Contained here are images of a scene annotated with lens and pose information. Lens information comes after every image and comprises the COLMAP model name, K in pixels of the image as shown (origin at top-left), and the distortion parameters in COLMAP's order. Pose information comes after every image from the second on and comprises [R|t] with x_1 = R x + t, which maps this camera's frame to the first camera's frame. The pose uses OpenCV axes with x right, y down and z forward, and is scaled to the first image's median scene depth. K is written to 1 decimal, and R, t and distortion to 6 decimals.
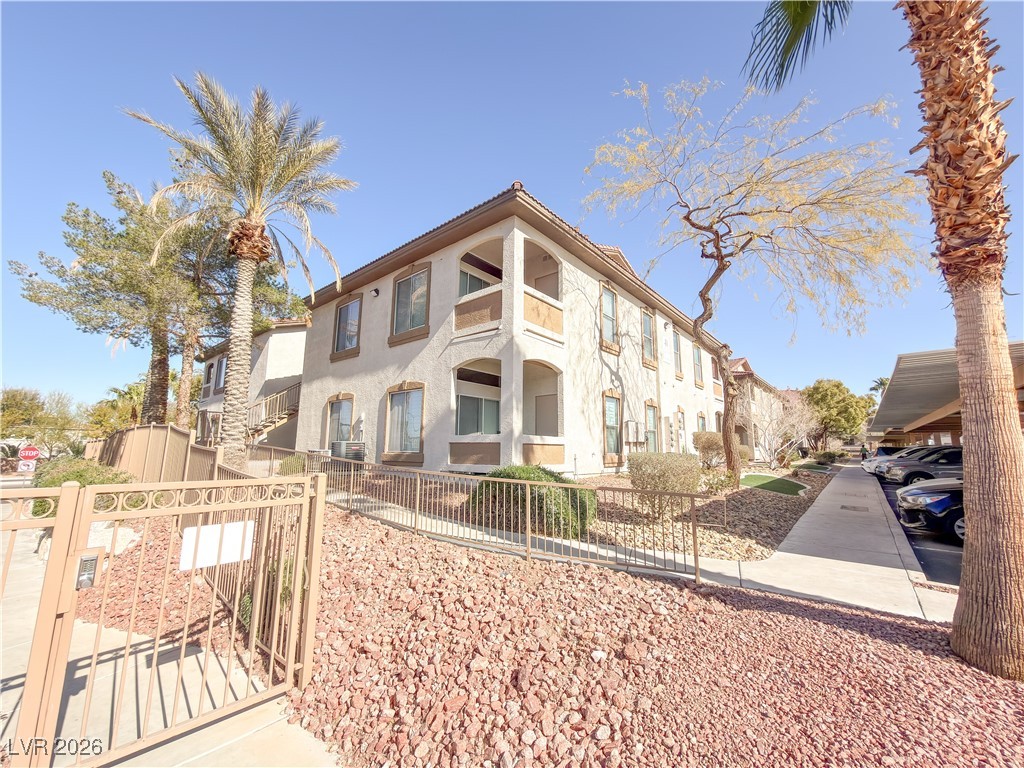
lens RADIAL K [[408.3, 0, 512.0], [0, 408.3, 384.0], [0, 0, 1]] dist [0.000974, -0.000137]
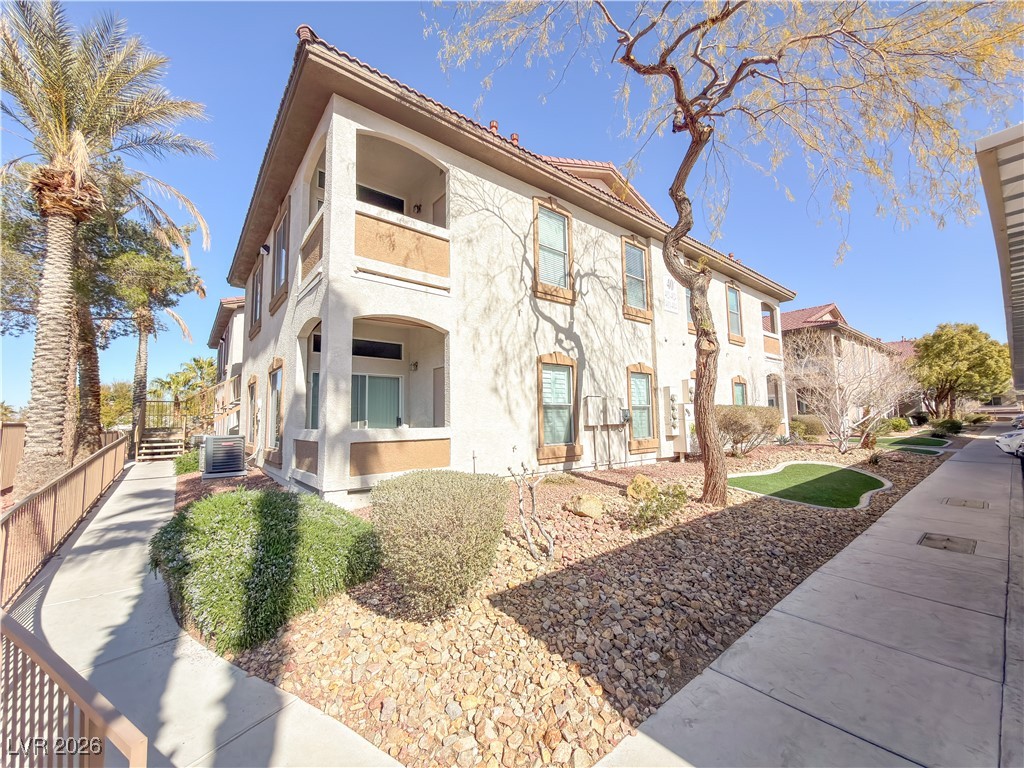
lens RADIAL K [[408.3, 0, 512.0], [0, 408.3, 384.0], [0, 0, 1]] dist [0.000974, -0.000137]
pose [[0.981913, -0.043223, -0.184333, 0.298897], [0.056164, 0.996266, 0.065571, 0.015650], [0.180811, -0.074738, 0.980674, 0.294764]]
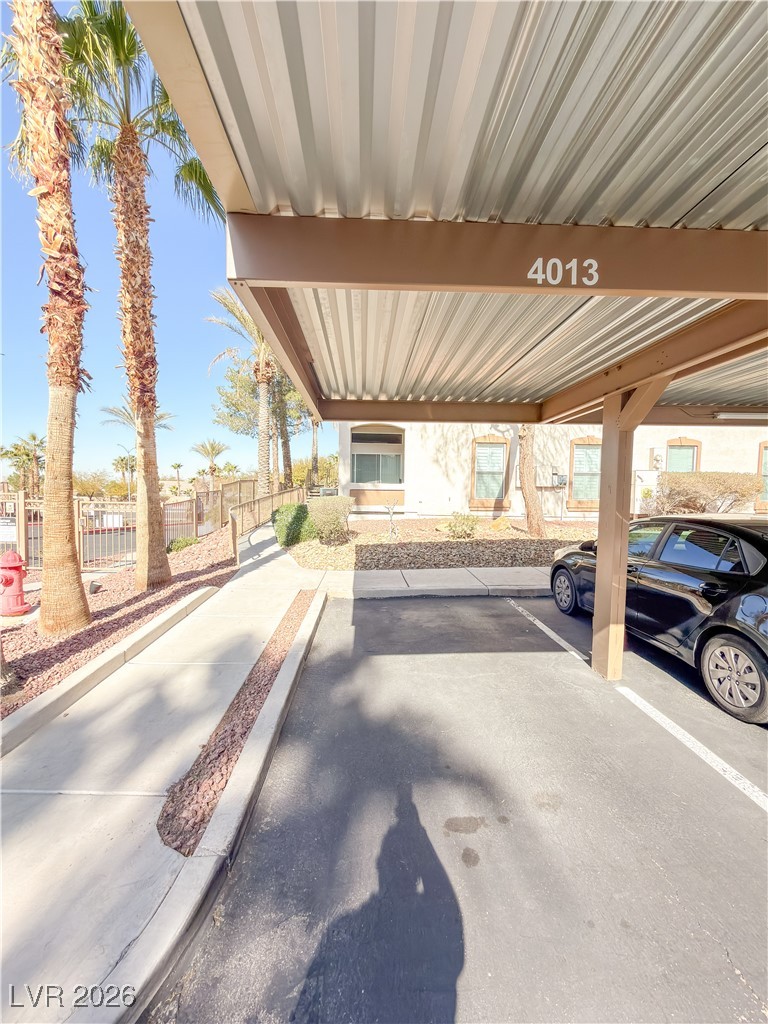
lens RADIAL K [[408.3, 0, 384.0], [0, 408.3, 512.0], [0, 0, 1]] dist [0.000974, -0.000137]
pose [[0.679189, 0.038734, -0.732941, 0.814442], [0.110007, 0.981954, 0.153833, 0.016443], [0.725673, -0.185110, 0.662671, 0.114579]]
